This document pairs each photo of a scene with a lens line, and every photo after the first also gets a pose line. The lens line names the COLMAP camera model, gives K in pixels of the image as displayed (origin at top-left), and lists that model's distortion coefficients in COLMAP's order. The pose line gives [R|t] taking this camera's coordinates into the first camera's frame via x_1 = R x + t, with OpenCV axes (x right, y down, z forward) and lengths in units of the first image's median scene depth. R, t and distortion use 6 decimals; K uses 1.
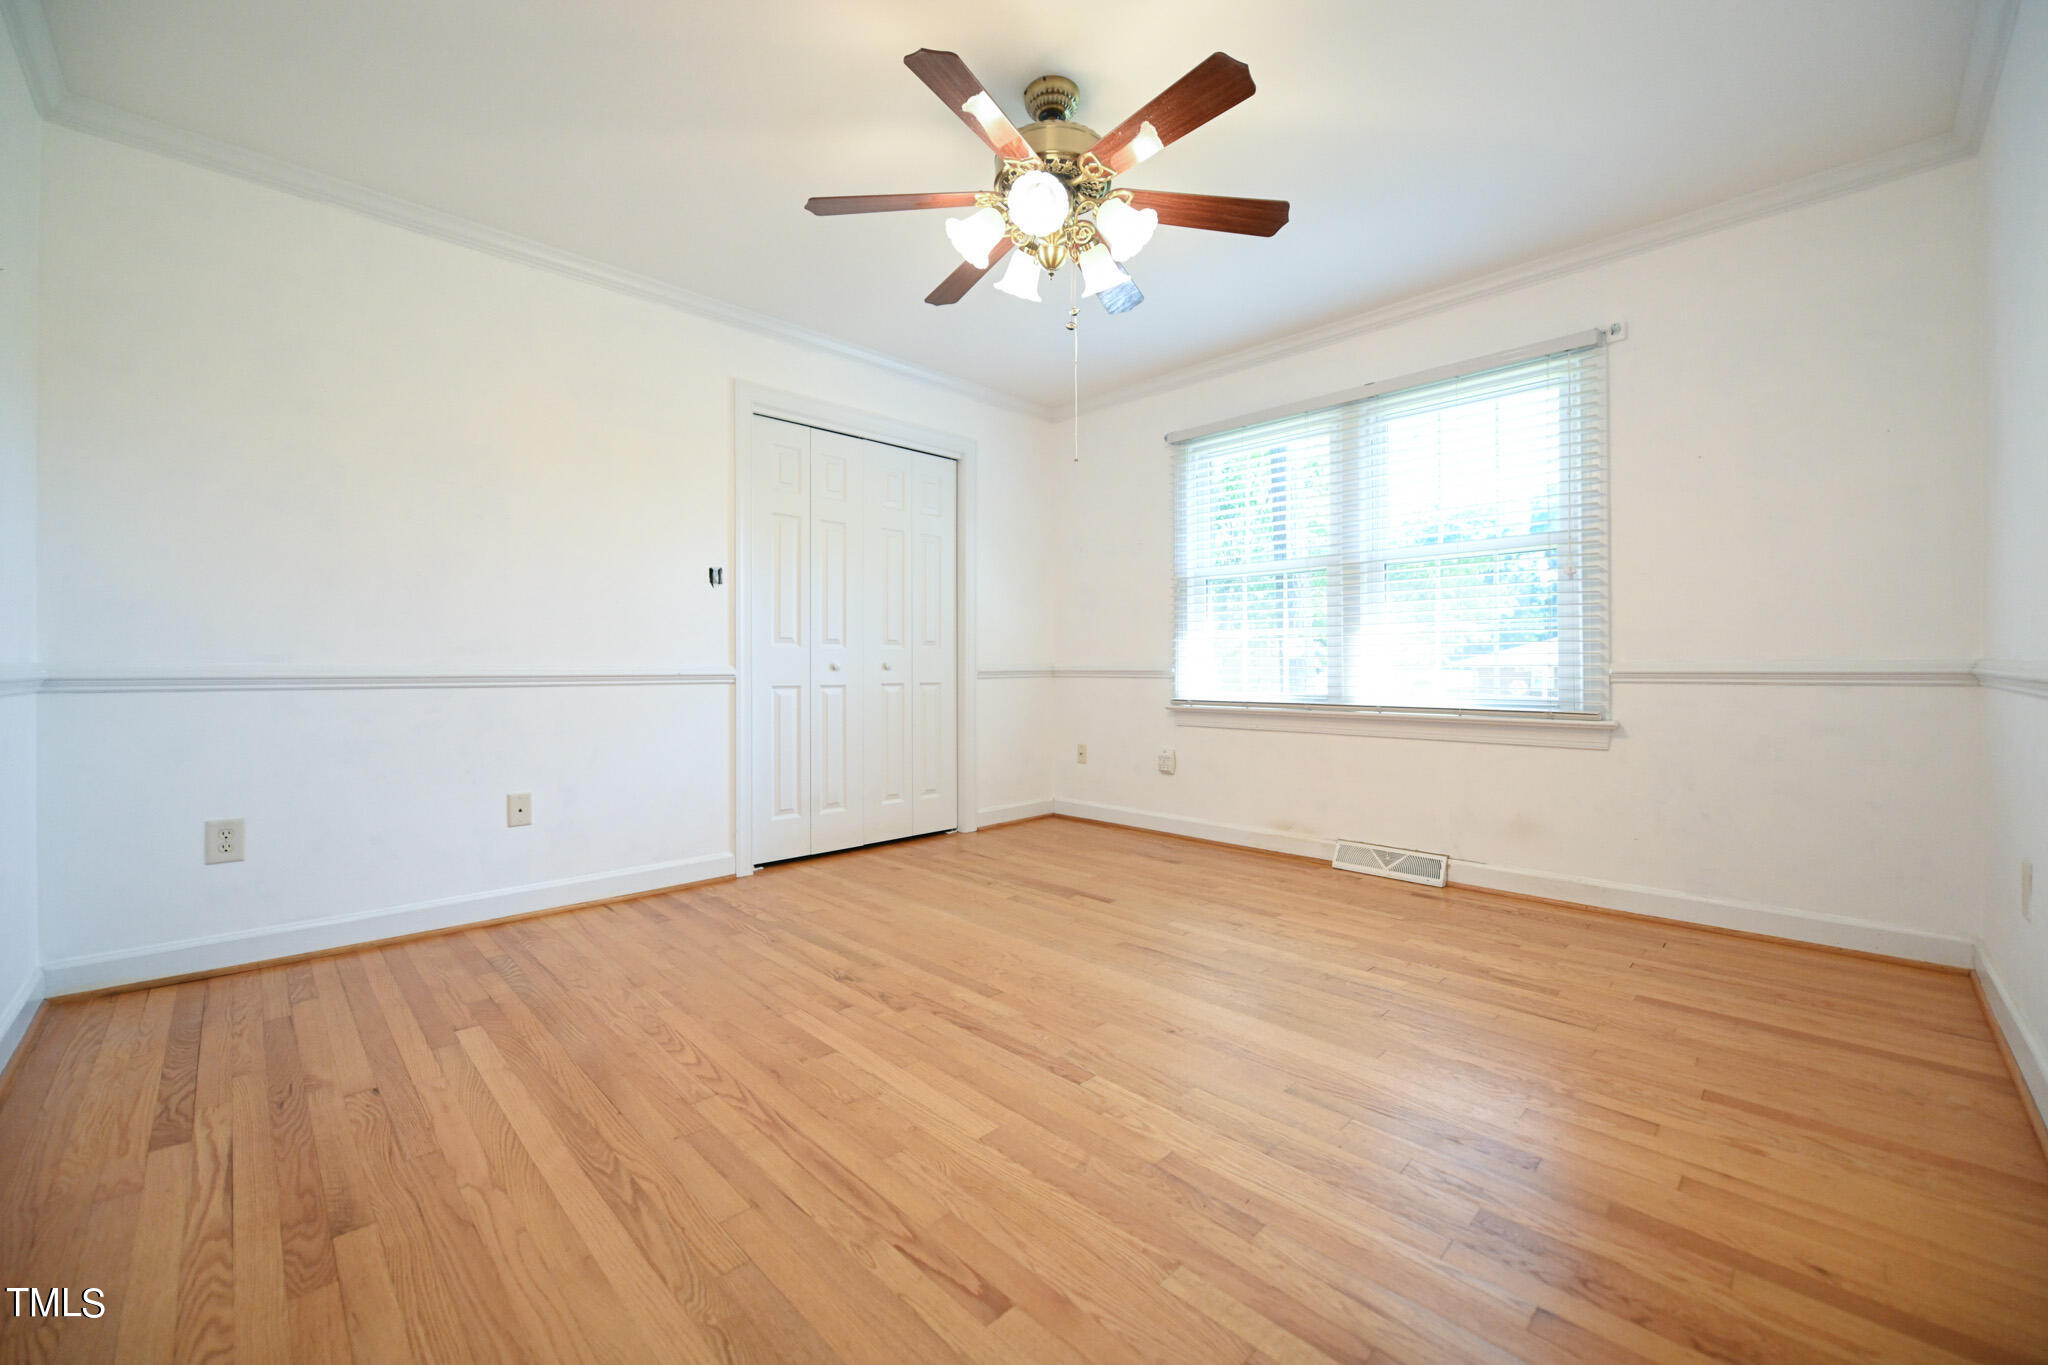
lens RADIAL K [[815.0, 0, 1039.9], [0, 815.0, 674.5], [0, 0, 1]] dist [-0.010667, -0.000016]
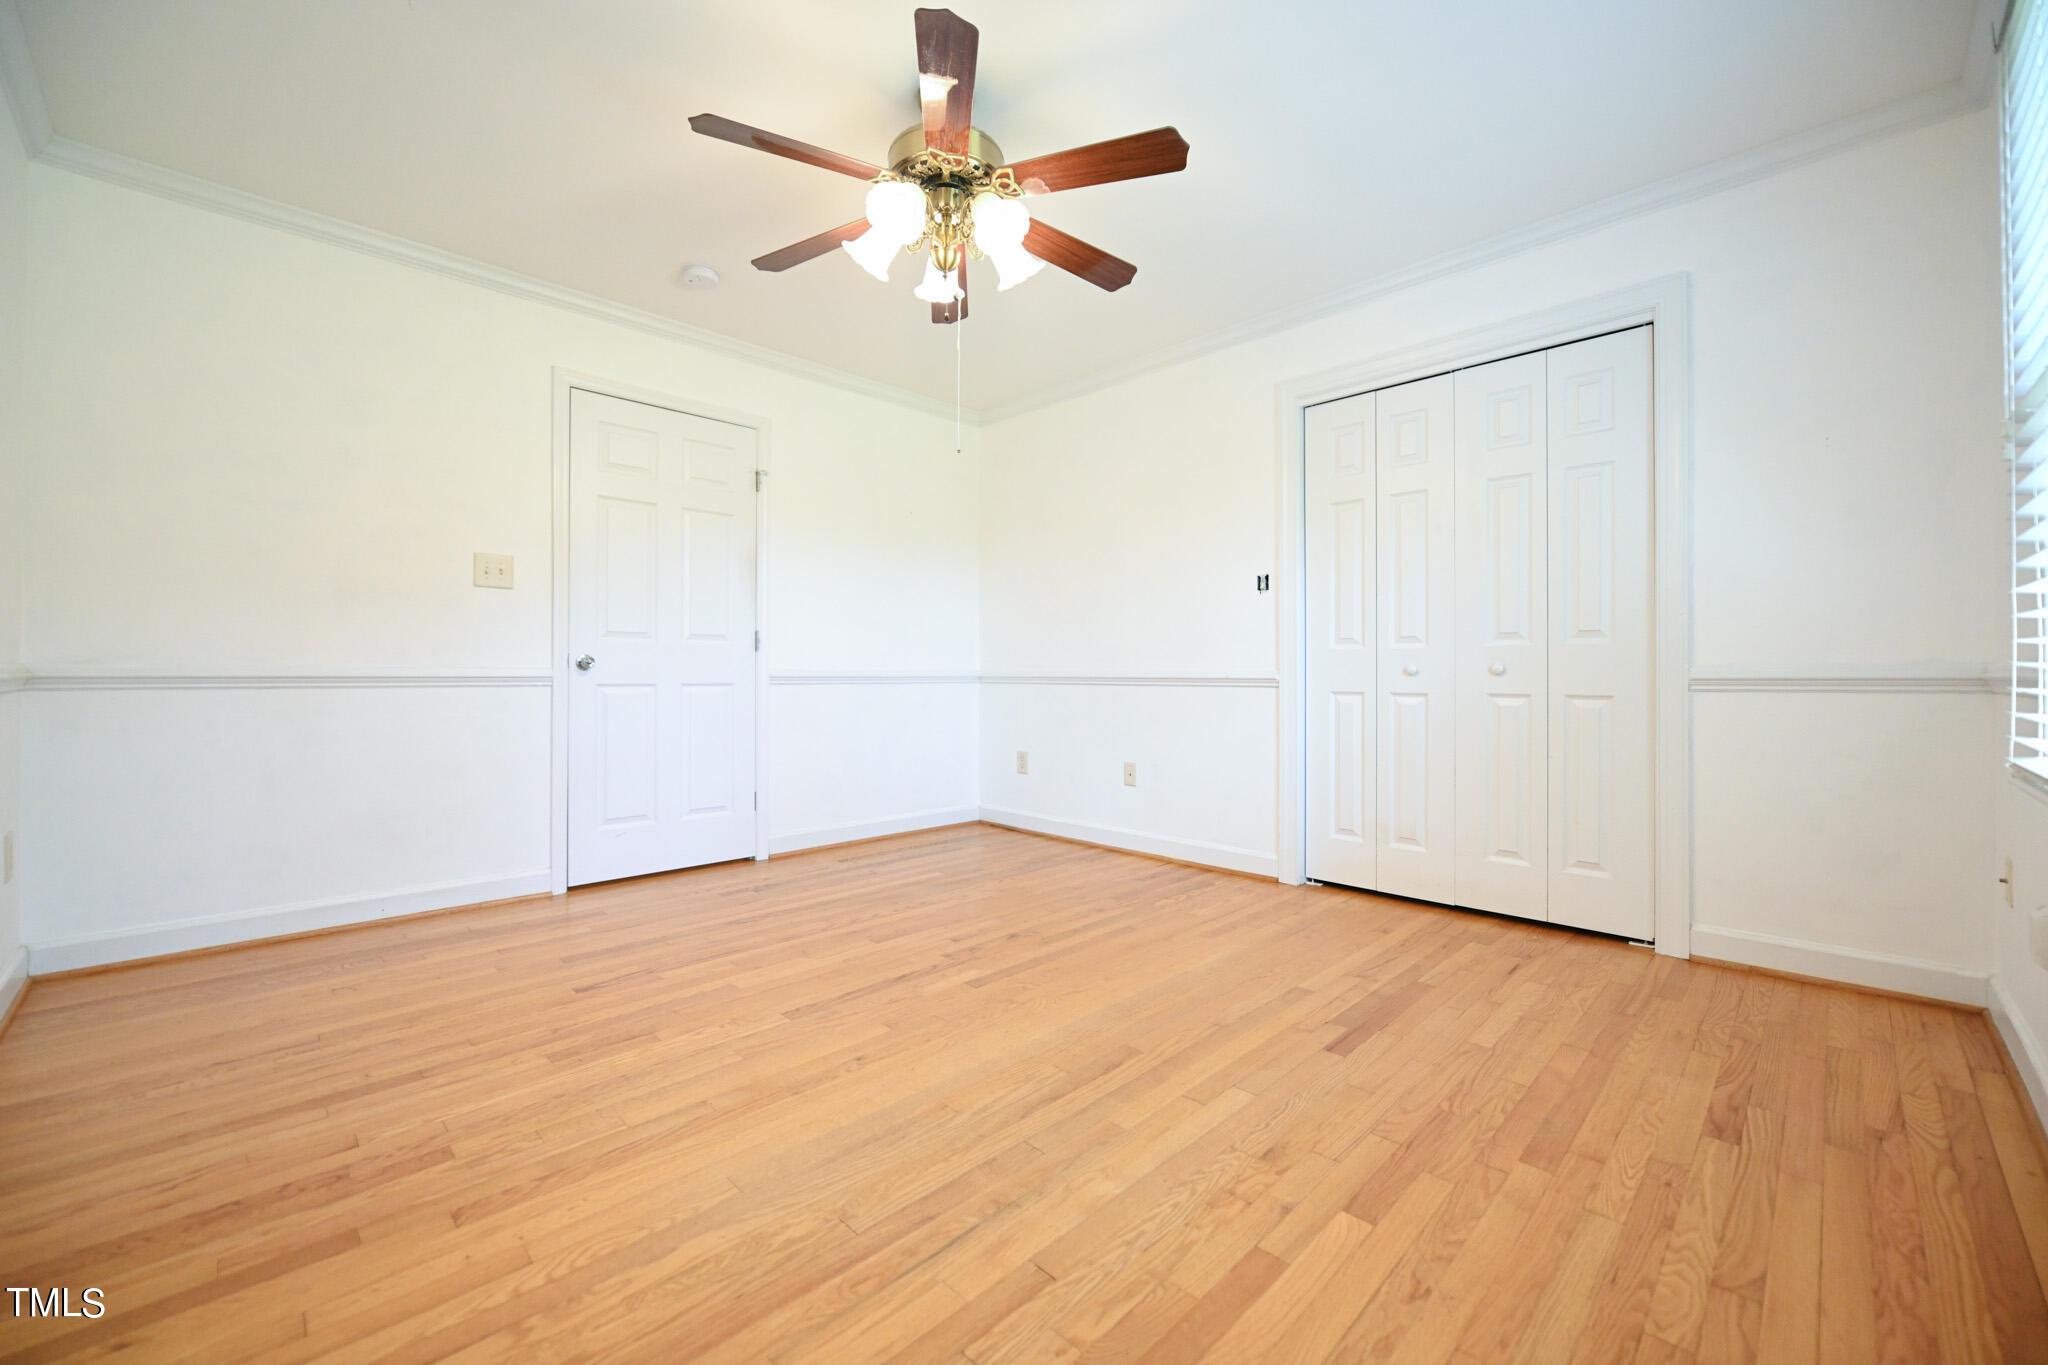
lens RADIAL K [[815.0, 0, 1009.5], [0, 815.0, 678.2], [0, 0, 1]] dist [-0.010667, -0.000016]
pose [[-0.020844, 0.007160, -0.999757, 0.876724], [-0.009862, 0.999924, 0.007367, -0.006042], [0.999734, 0.010013, -0.020772, 0.955279]]
